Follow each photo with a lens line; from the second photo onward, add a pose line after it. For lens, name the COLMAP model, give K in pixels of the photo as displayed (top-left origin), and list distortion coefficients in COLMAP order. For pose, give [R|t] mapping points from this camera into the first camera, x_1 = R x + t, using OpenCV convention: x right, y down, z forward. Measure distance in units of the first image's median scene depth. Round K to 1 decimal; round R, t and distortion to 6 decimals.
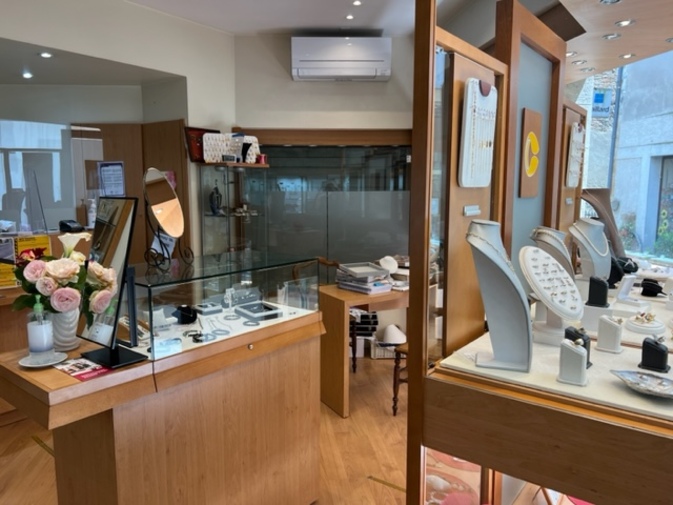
lens RADIAL K [[504.3, 0, 337.0], [0, 504.3, 251.5], [0, 0, 1]] dist [0.005469, 0.000220]
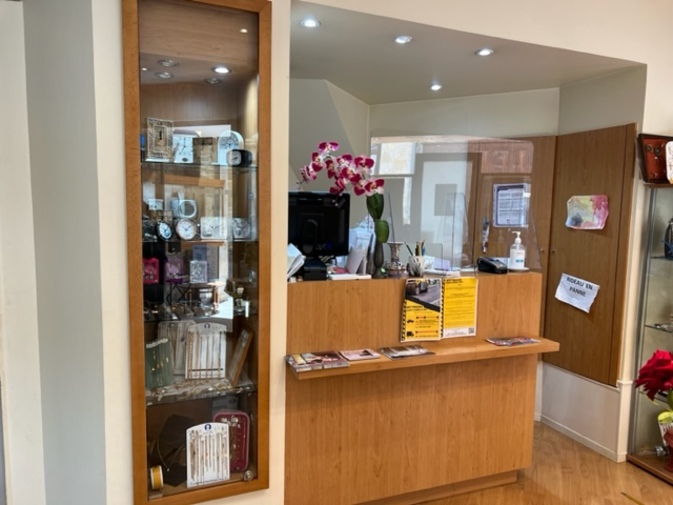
lens RADIAL K [[504.3, 0, 336.6], [0, 504.3, 254.0], [0, 0, 1]] dist [0.005469, 0.000220]
pose [[0.855247, 0.057759, -0.514991, -0.287473], [-0.080241, 0.996544, -0.021488, -0.027170], [0.511970, 0.059701, 0.856926, 0.175198]]
